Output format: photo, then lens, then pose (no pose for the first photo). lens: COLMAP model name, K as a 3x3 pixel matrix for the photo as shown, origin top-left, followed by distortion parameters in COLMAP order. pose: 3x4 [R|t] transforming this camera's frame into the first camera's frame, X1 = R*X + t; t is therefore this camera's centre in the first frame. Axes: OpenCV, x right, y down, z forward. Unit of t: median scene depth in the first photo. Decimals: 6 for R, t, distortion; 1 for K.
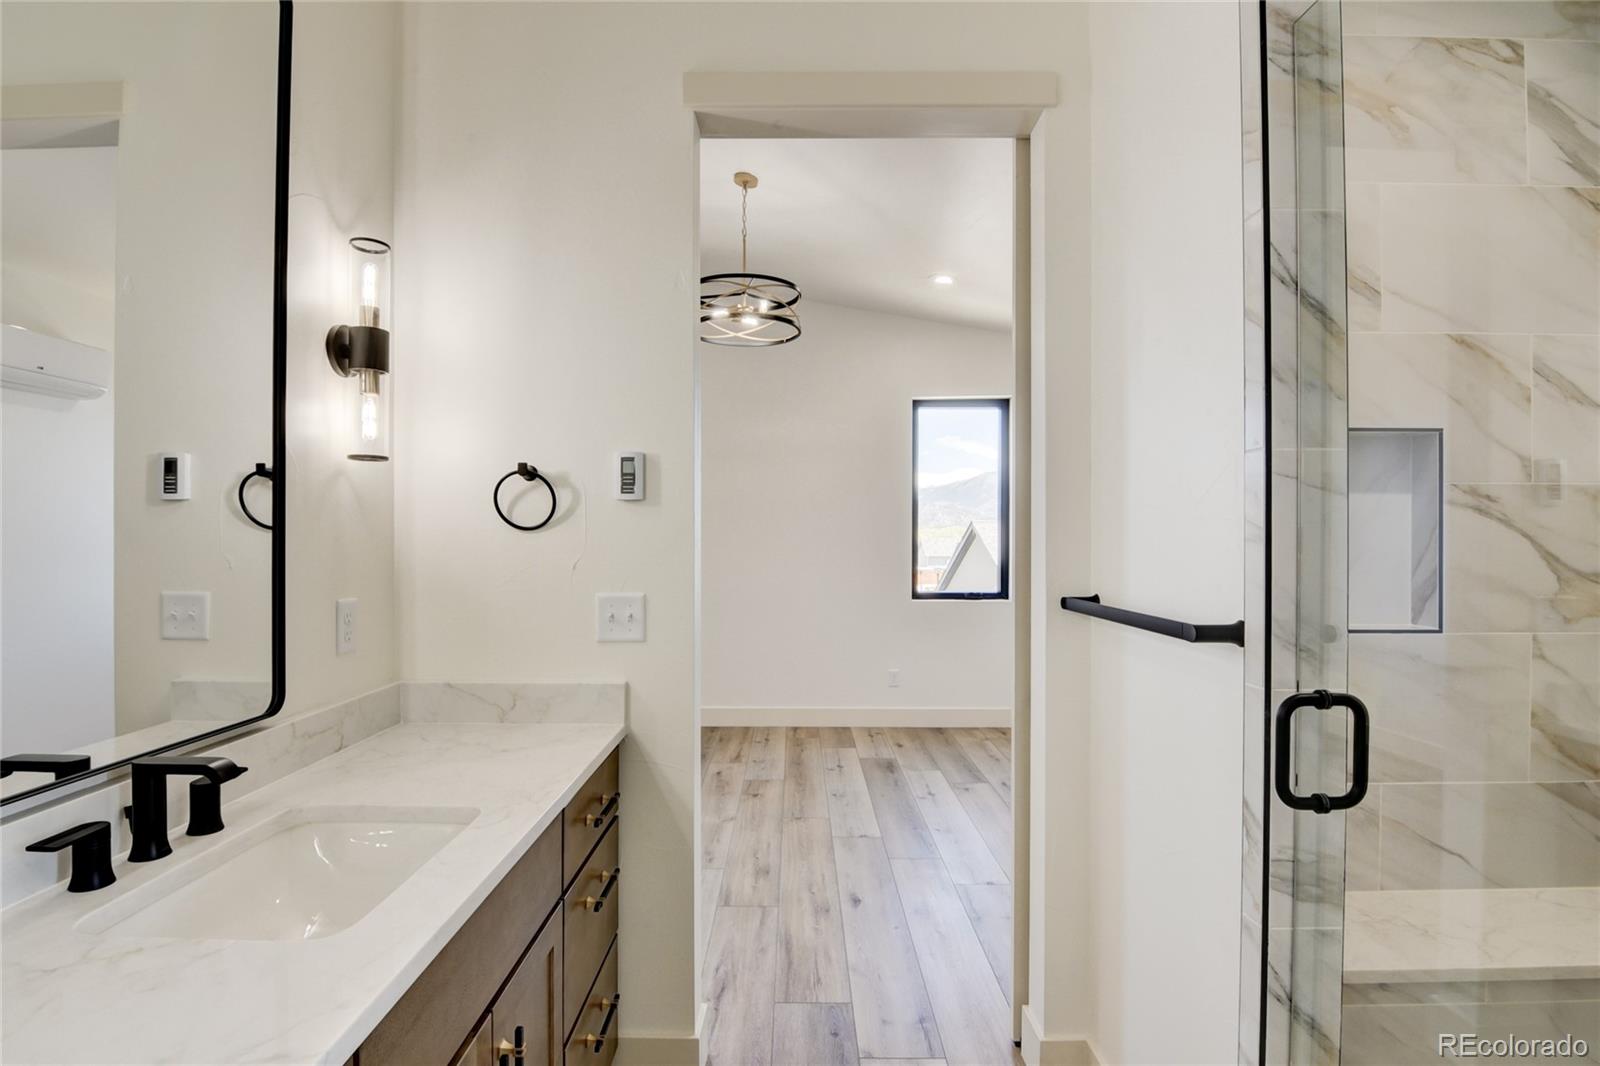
lens RADIAL K [[800.7, 0, 800.0], [0, 800.7, 533.0], [0, 0, 1]] dist [0.000676, -0.000142]
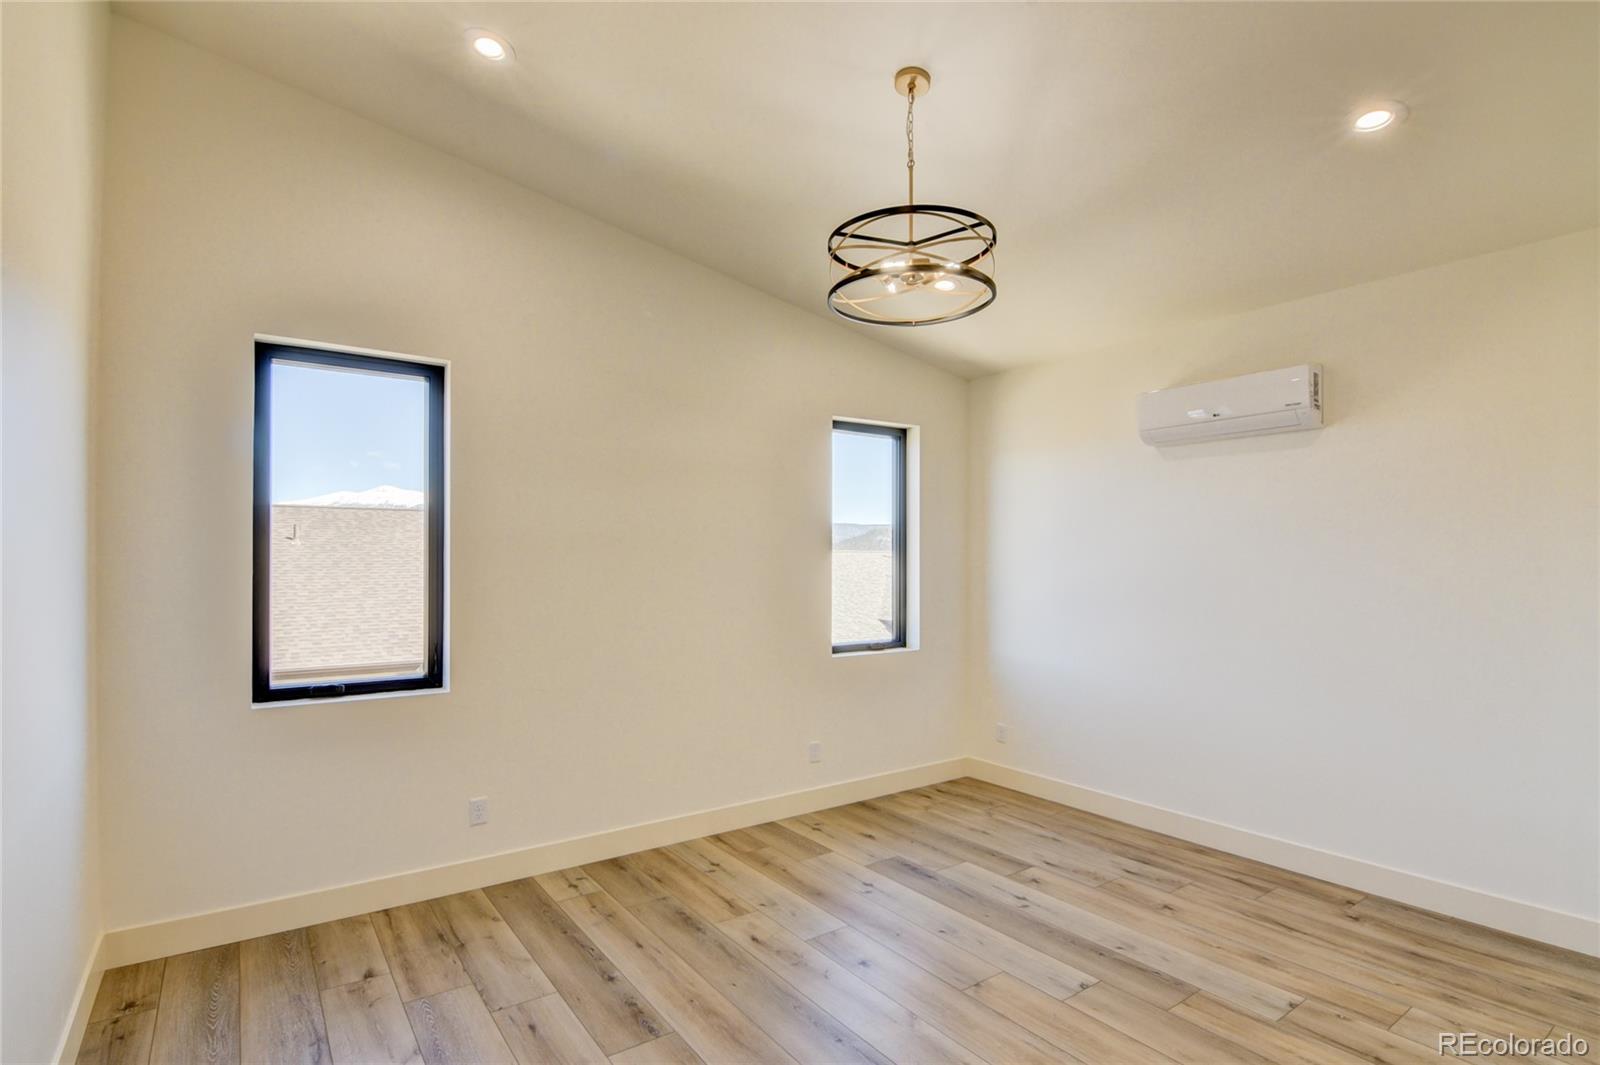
lens RADIAL K [[800.7, 0, 800.0], [0, 800.7, 532.5], [0, 0, 1]] dist [0.000676, -0.000142]
pose [[0.821543, 0.015663, 0.569932, -0.553340], [0.002704, 0.999504, -0.031368, -0.024729], [-0.570141, 0.027311, 0.821093, 0.500679]]
